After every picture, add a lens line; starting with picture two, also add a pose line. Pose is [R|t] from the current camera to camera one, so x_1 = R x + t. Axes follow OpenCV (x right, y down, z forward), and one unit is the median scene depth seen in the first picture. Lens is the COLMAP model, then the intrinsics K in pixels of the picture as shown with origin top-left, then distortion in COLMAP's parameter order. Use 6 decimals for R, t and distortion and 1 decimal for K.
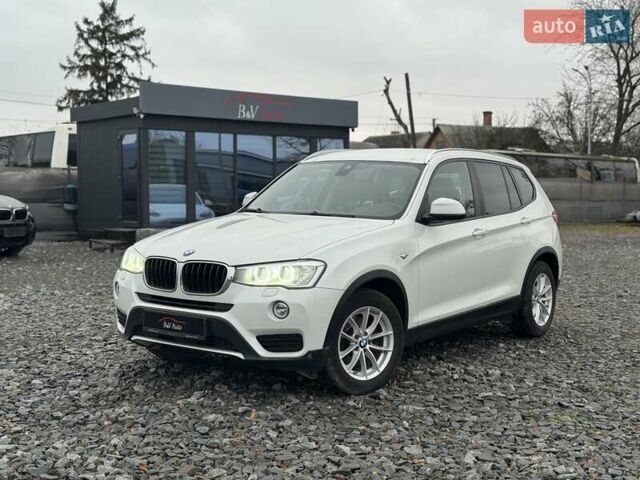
lens RADIAL K [[887.0, 0, 320.0], [0, 887.0, 240.0], [0, 0, 1]] dist [0.179696, -0.161235]
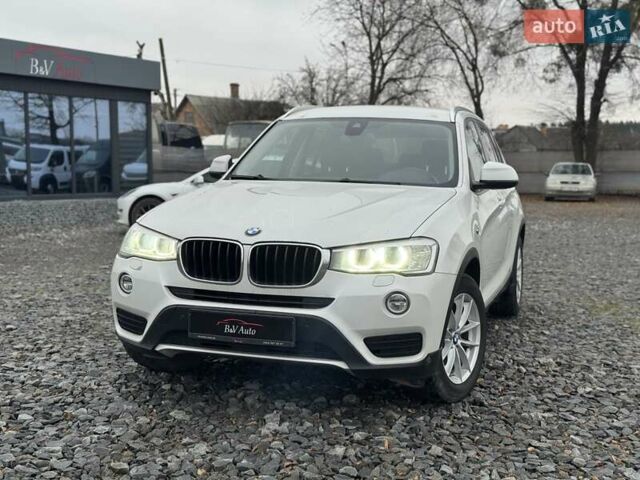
lens RADIAL K [[887.0, 0, 320.0], [0, 887.0, 240.0], [0, 0, 1]] dist [0.179696, -0.161235]
pose [[0.952604, -0.023627, 0.303293, -0.200560], [0.014637, 0.999384, 0.031881, -0.001204], [-0.303859, -0.025931, 0.952364, 0.166379]]
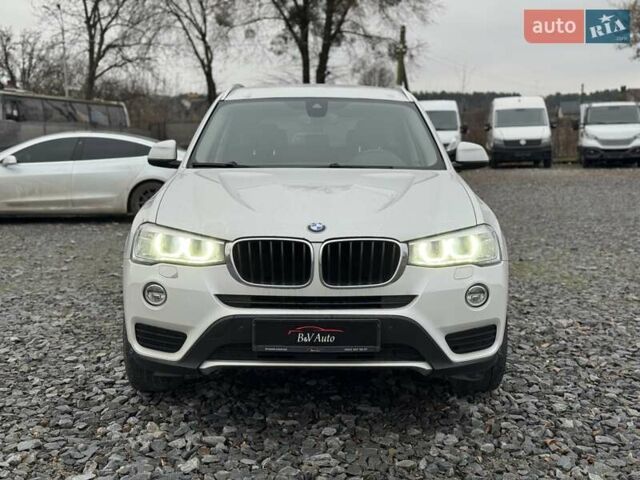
lens RADIAL K [[904.8, 0, 320.9], [0, 904.8, 206.3], [0, 0, 1]] dist [0.178813, -0.057401]
pose [[0.799193, -0.061183, 0.597952, -0.349098], [0.048260, 0.998126, 0.037627, -0.017660], [-0.599134, -0.001214, 0.800648, 0.275490]]
